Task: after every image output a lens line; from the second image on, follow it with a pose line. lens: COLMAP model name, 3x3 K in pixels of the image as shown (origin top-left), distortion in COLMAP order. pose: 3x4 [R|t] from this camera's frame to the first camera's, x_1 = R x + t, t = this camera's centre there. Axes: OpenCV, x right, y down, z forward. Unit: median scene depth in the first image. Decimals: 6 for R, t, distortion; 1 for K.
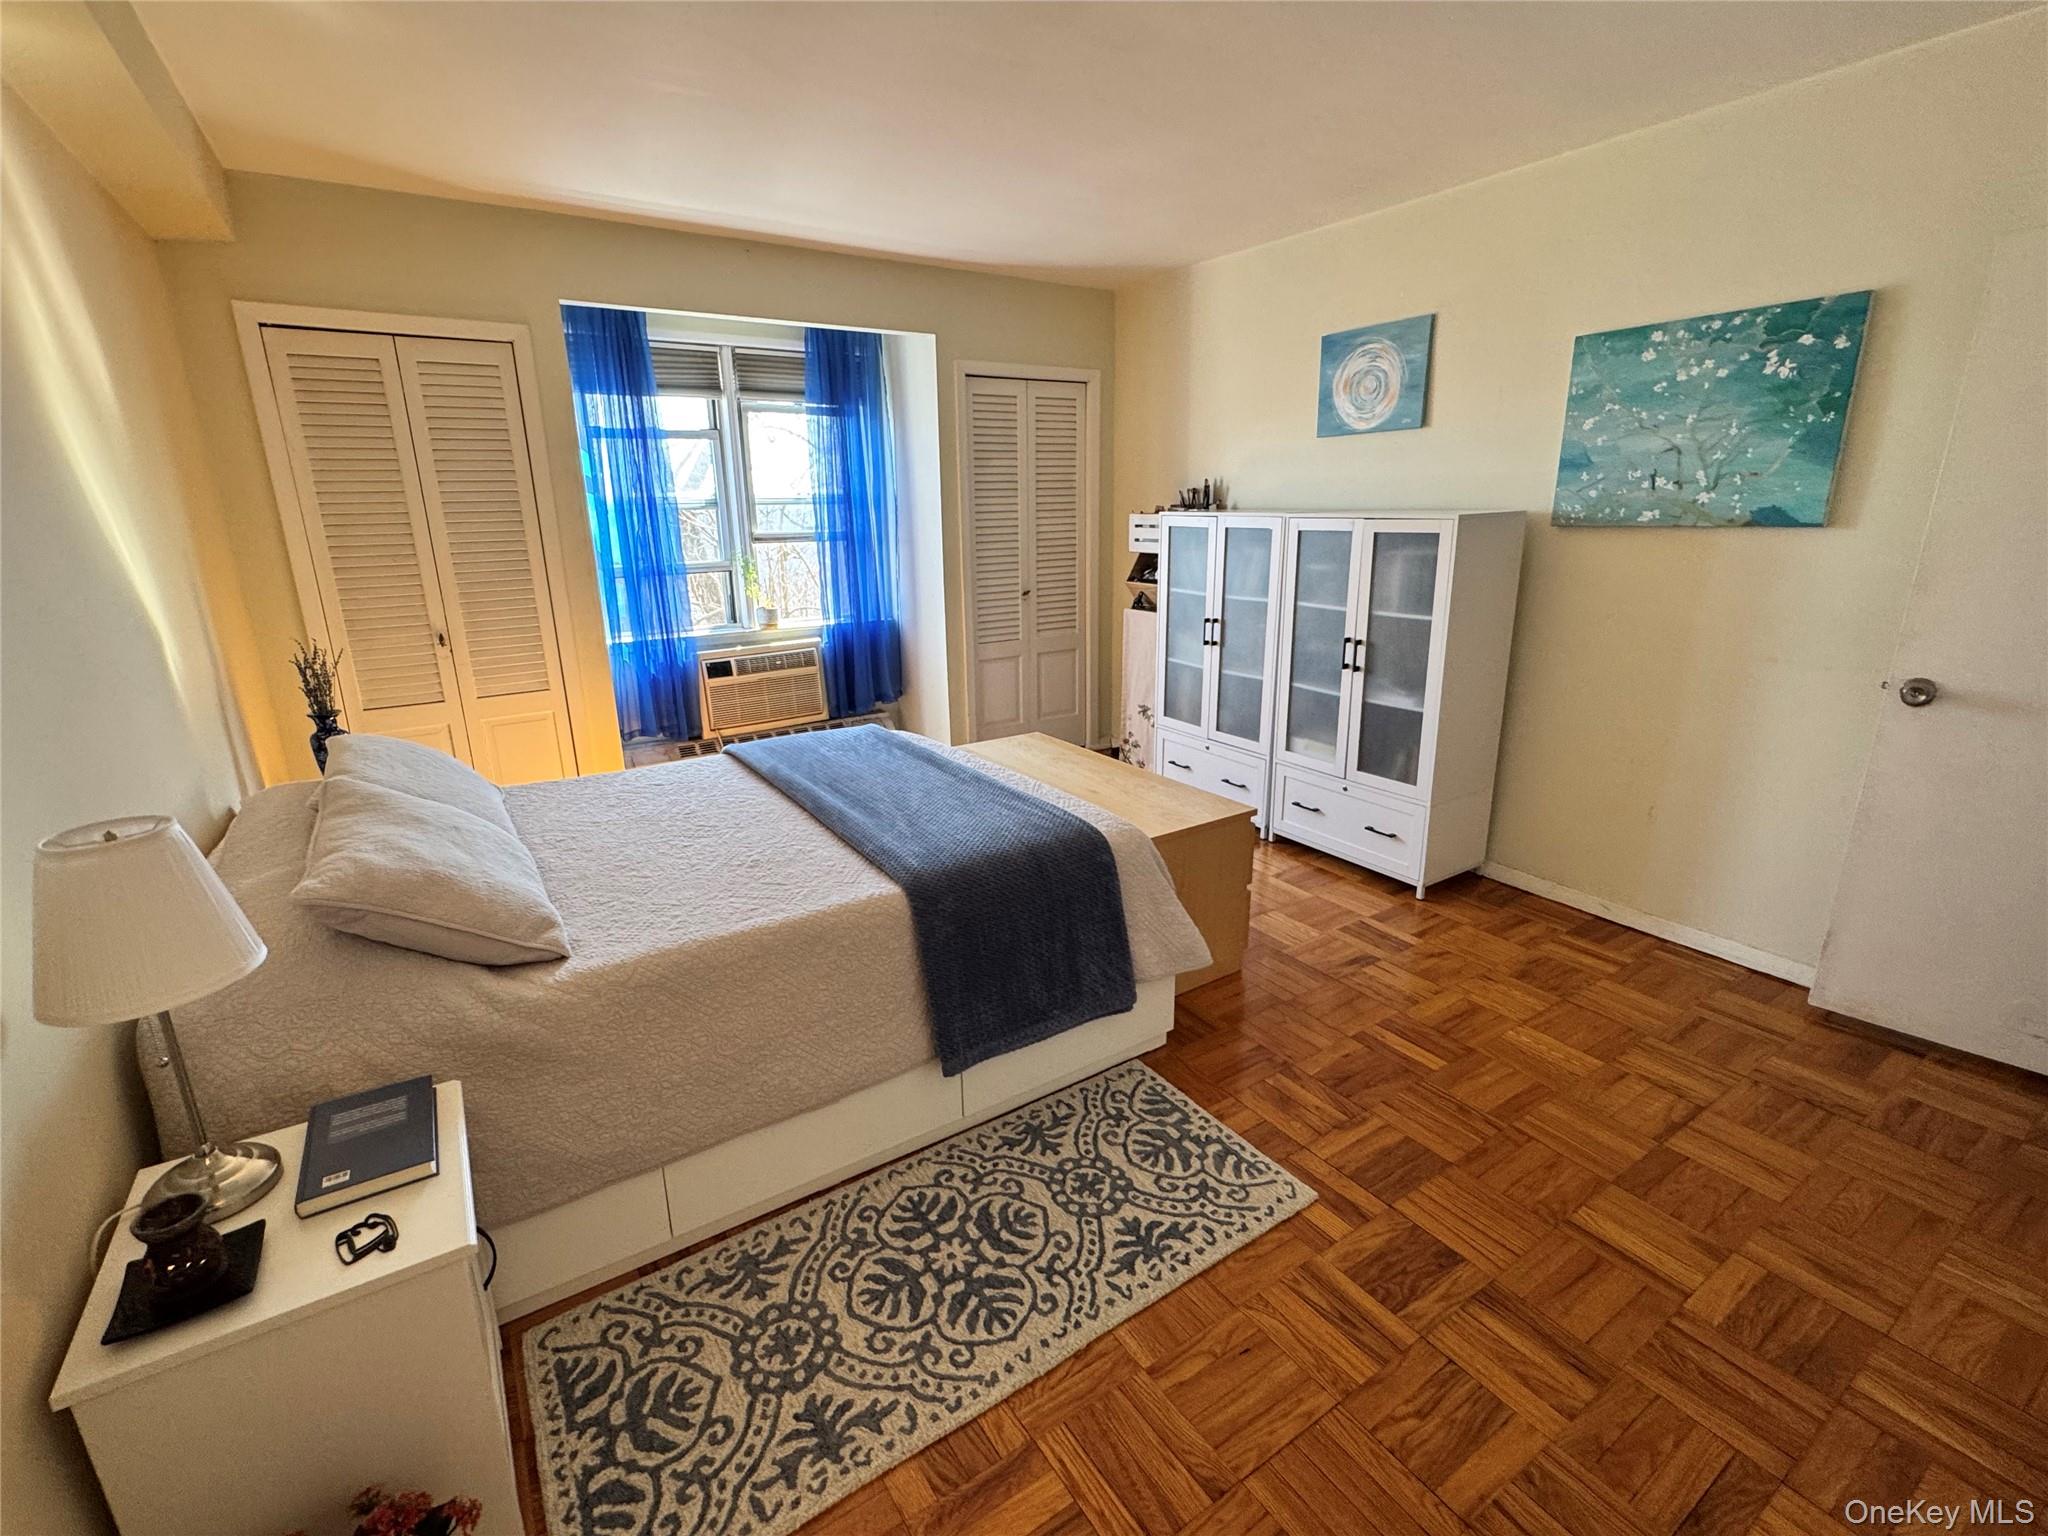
lens RADIAL K [[913.6, 0, 1022.5], [0, 913.6, 764.0], [0, 0, 1]] dist [-0.003149, -0.000211]
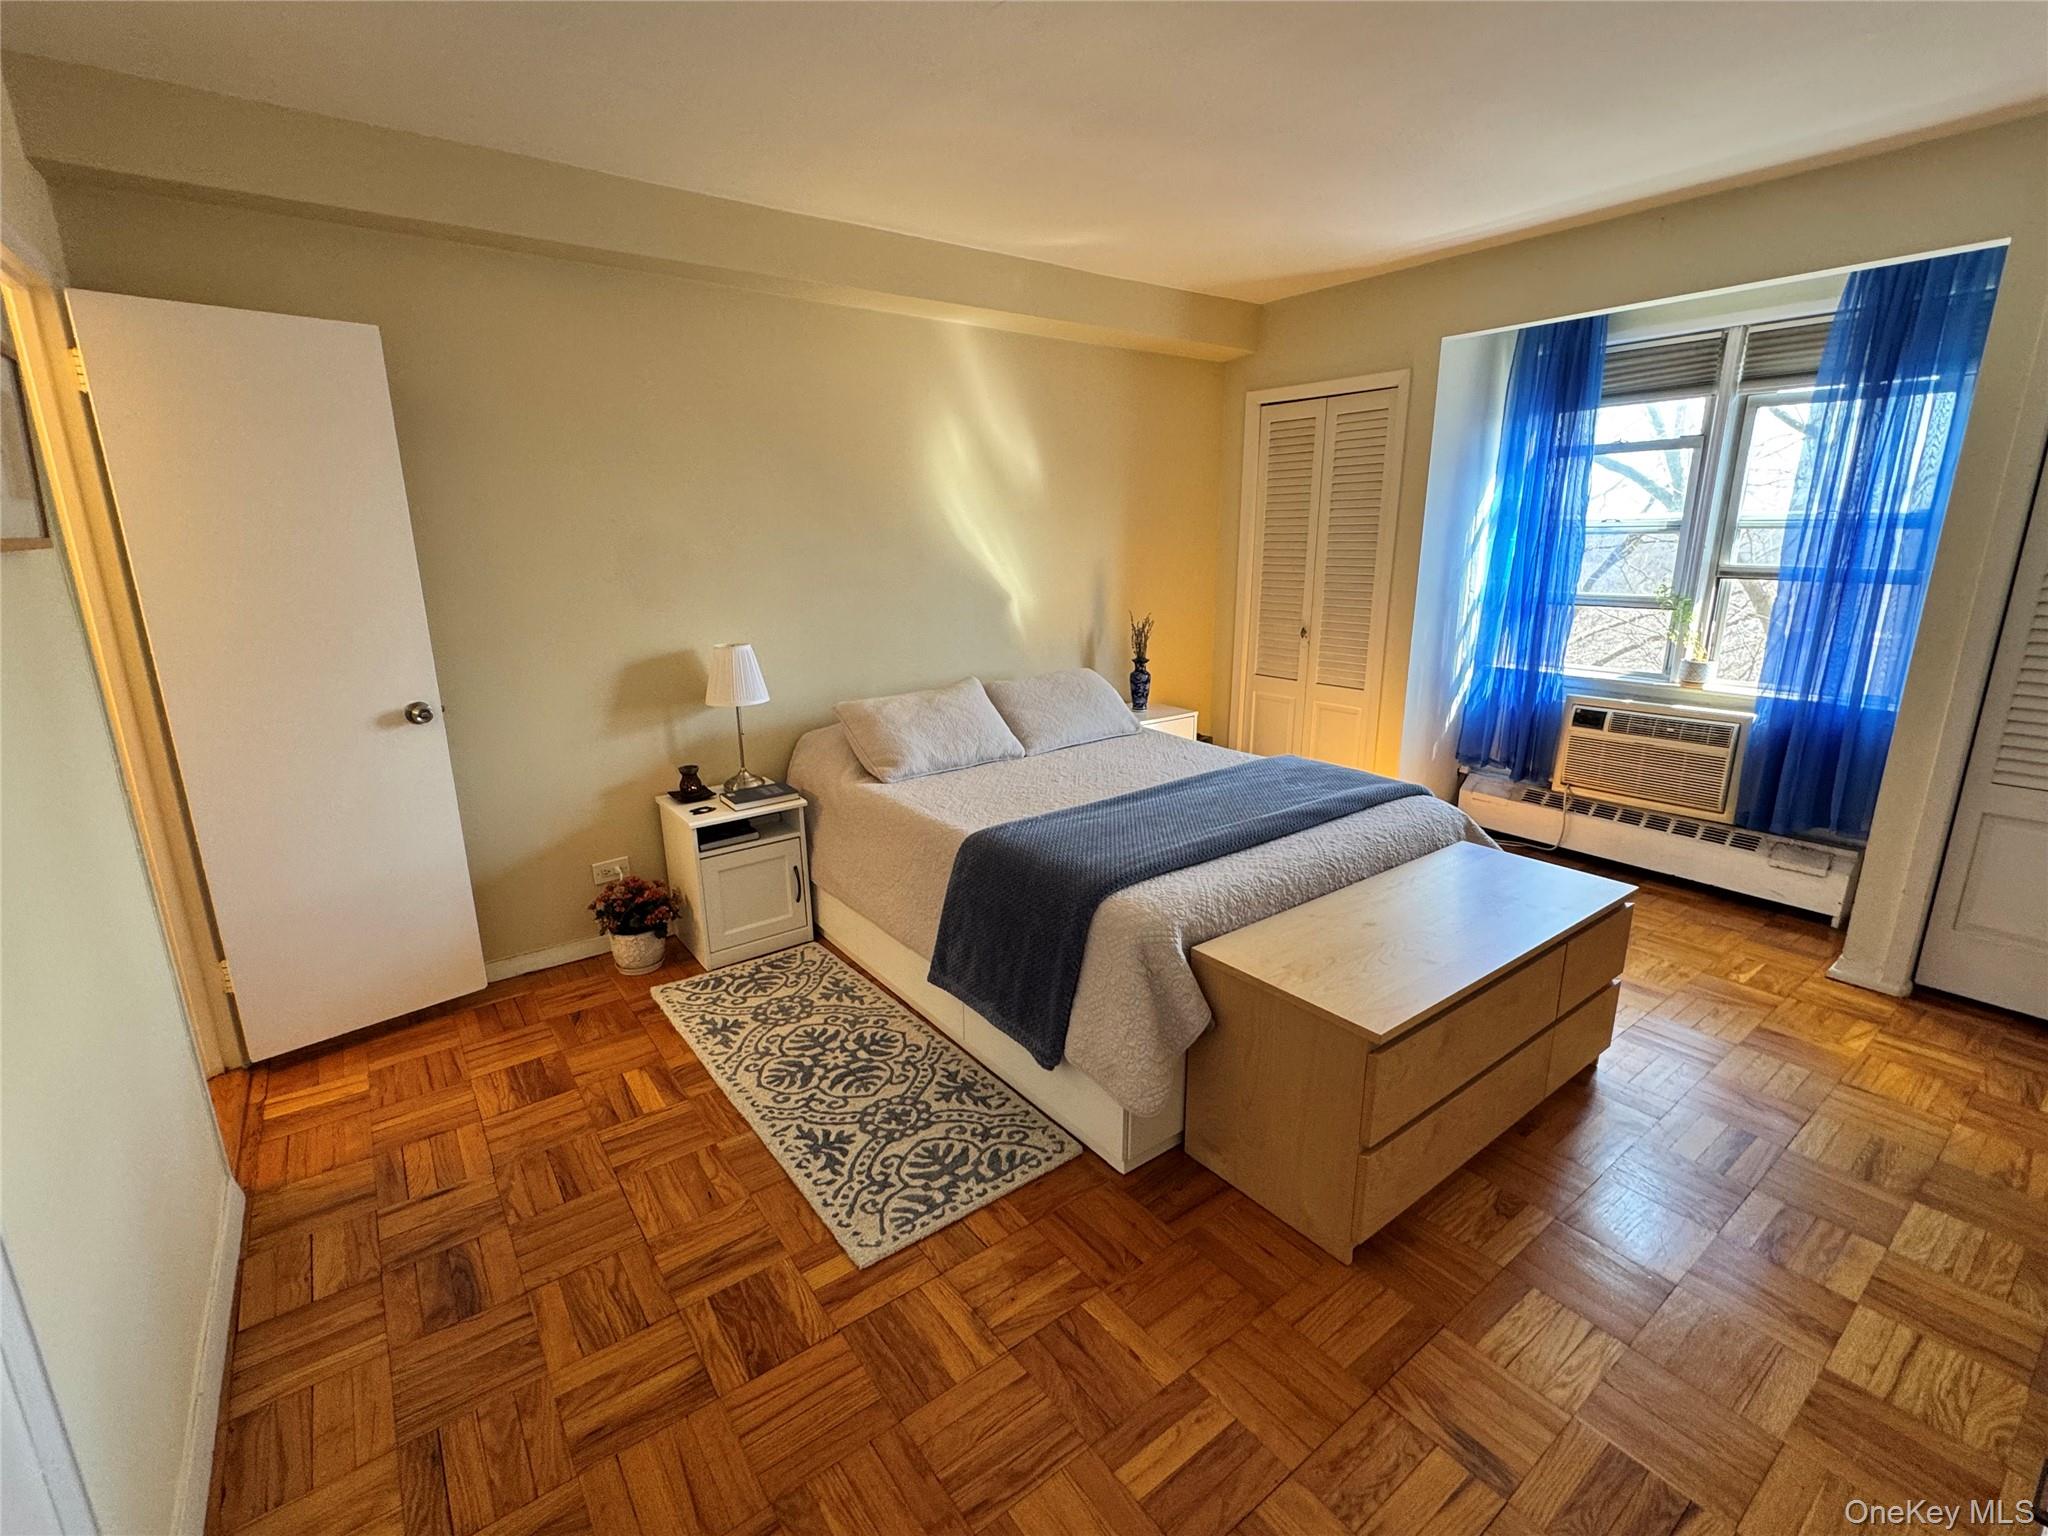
lens RADIAL K [[913.6, 0, 1020.6], [0, 913.6, 766.1], [0, 0, 1]] dist [-0.003149, -0.000211]
pose [[0.061032, 0.261074, -0.963388, 1.041354], [-0.268549, 0.933892, 0.236068, -0.265781], [0.961331, 0.244309, 0.127108, 0.851853]]
